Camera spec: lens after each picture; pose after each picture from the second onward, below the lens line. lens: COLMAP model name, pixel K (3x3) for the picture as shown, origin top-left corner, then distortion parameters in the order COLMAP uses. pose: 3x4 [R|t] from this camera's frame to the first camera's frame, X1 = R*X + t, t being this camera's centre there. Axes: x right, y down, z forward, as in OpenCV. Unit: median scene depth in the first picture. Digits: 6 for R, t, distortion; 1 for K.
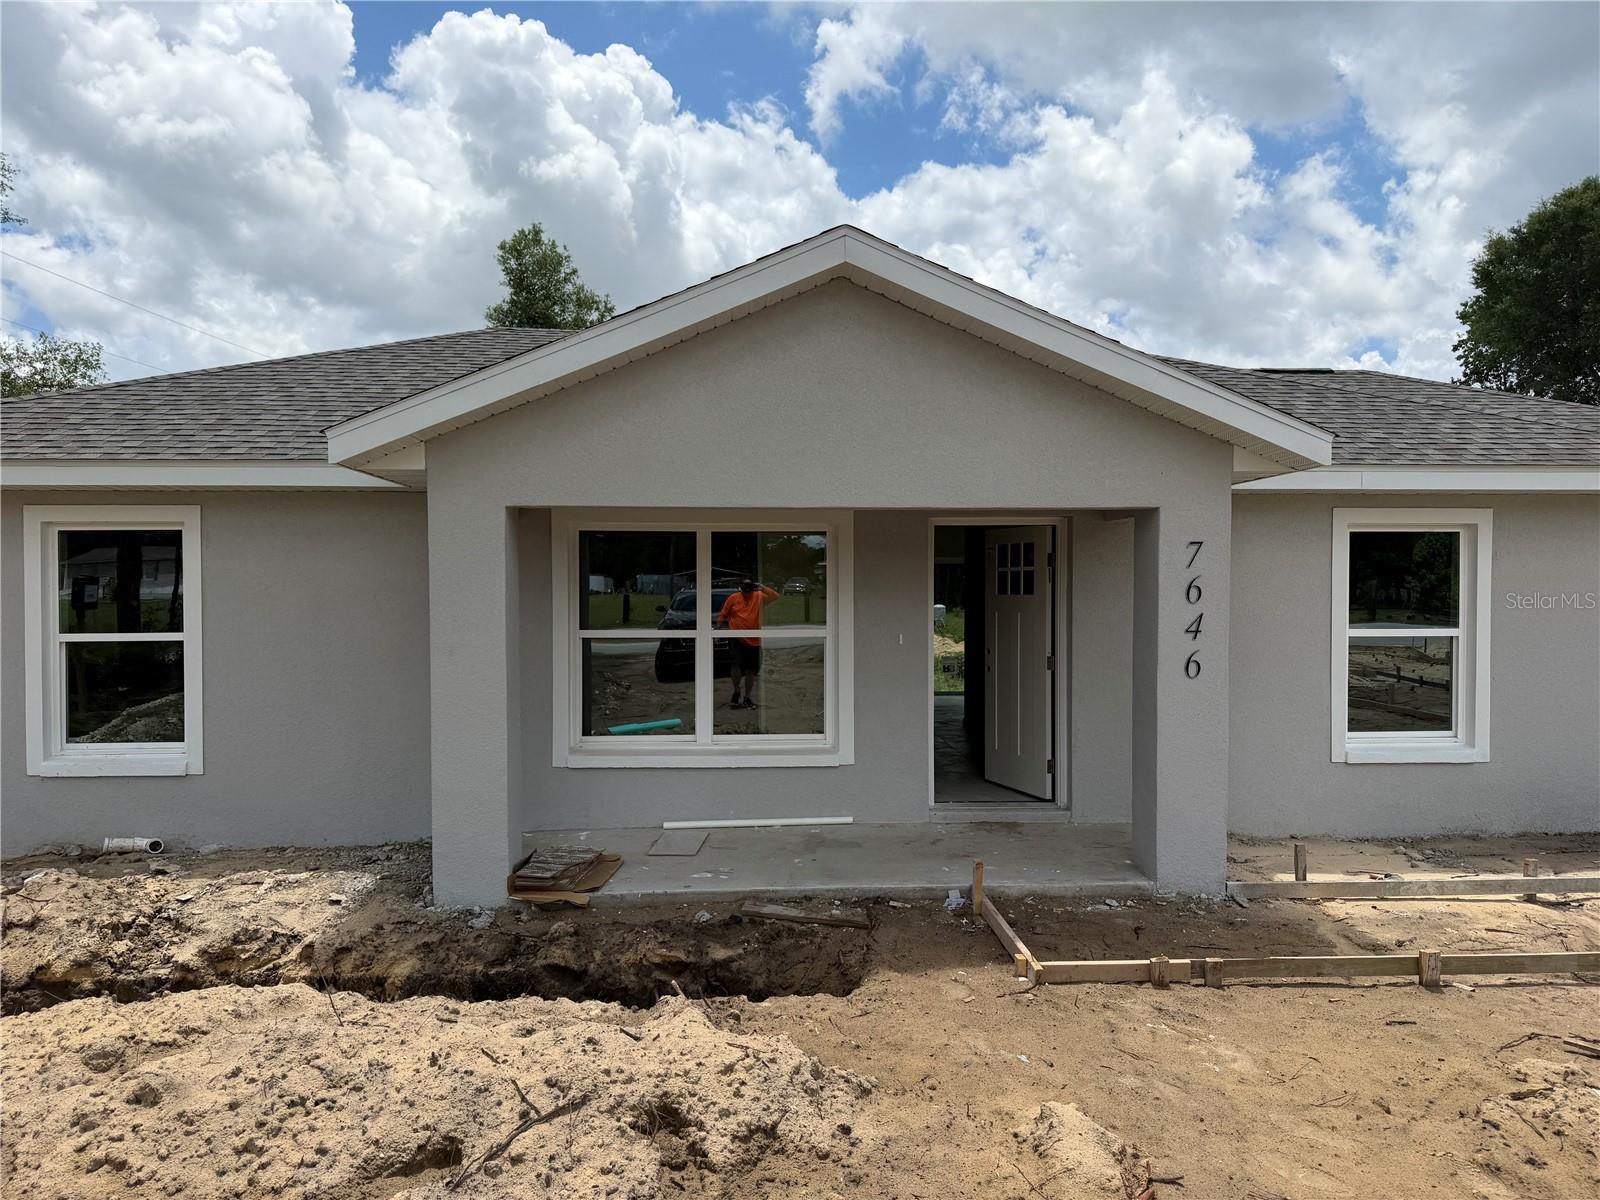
lens RADIAL K [[1104.6, 0, 796.0], [0, 1104.6, 595.6], [0, 0, 1]] dist [0.125771, -0.204257]
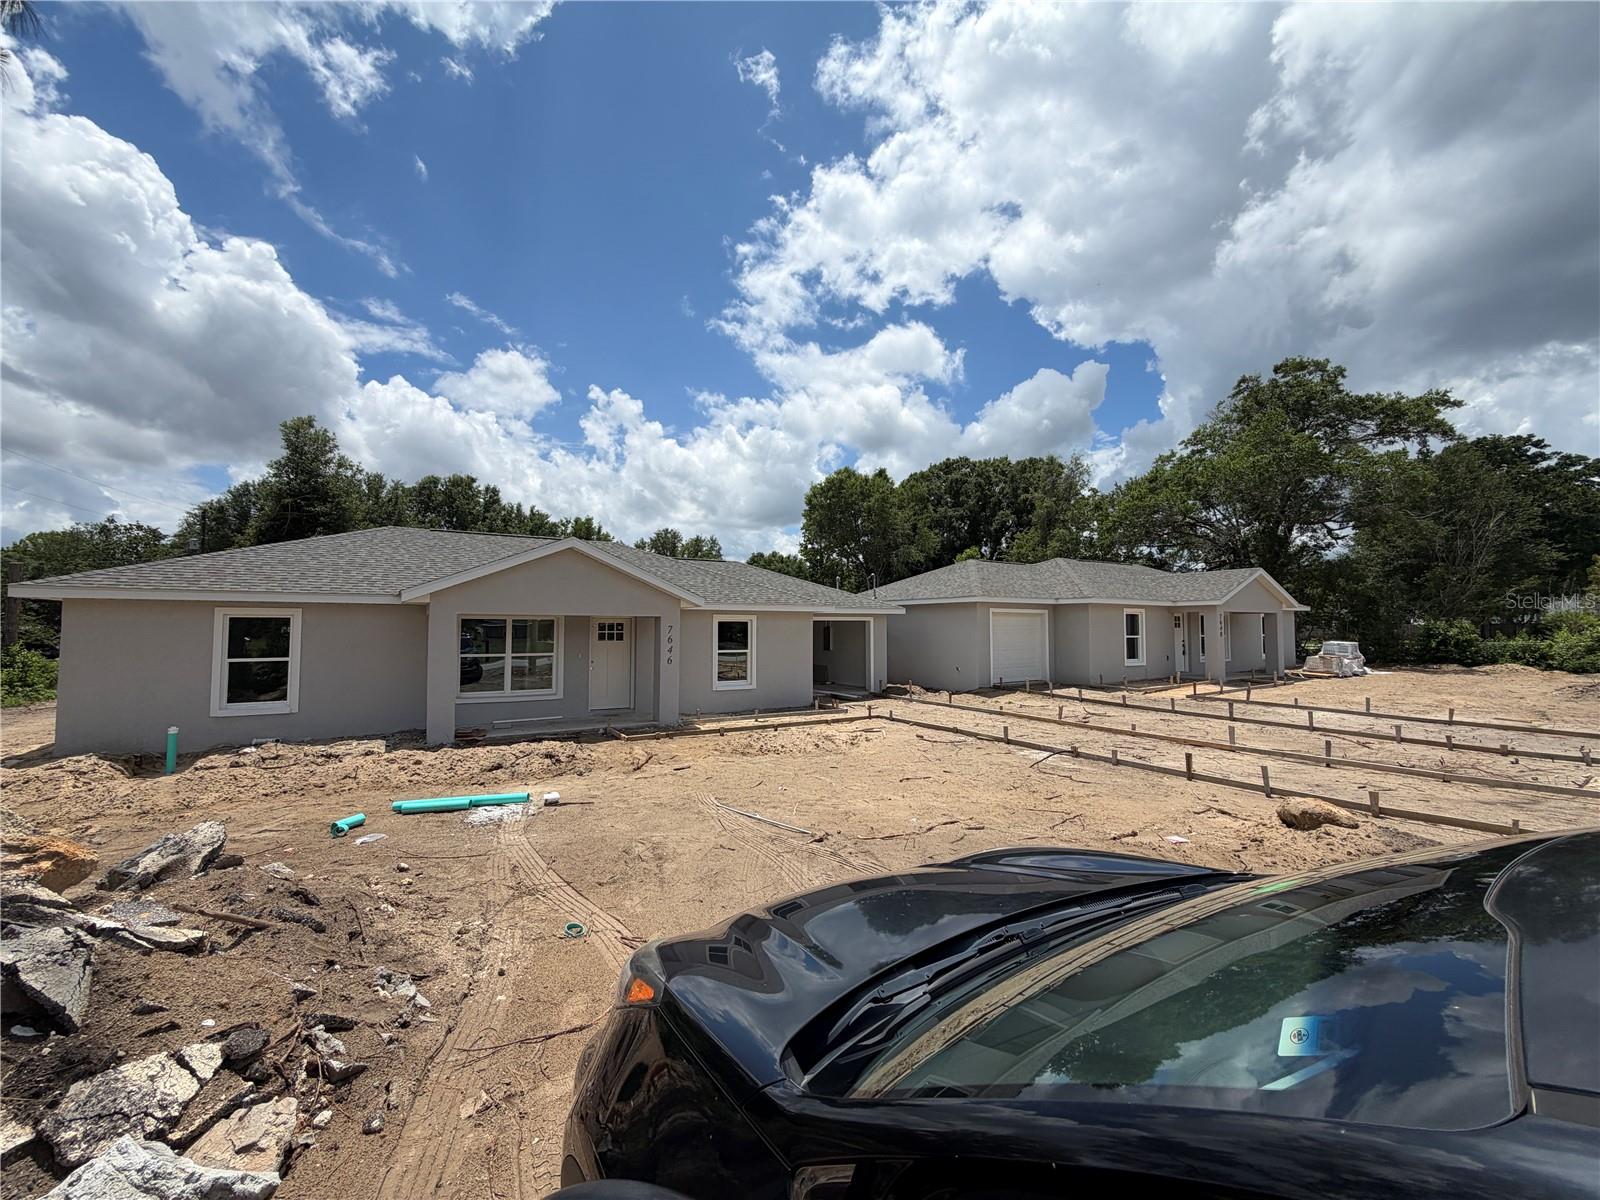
lens RADIAL K [[616.1, 0, 804.9], [0, 616.1, 602.8], [0, 0, 1]] dist [-0.000897, -0.000147]
pose [[0.868512, 0.025310, 0.495022, -0.209859], [0.001801, 0.998528, -0.054214, -0.012704], [-0.495665, 0.047977, 0.867188, -0.779777]]
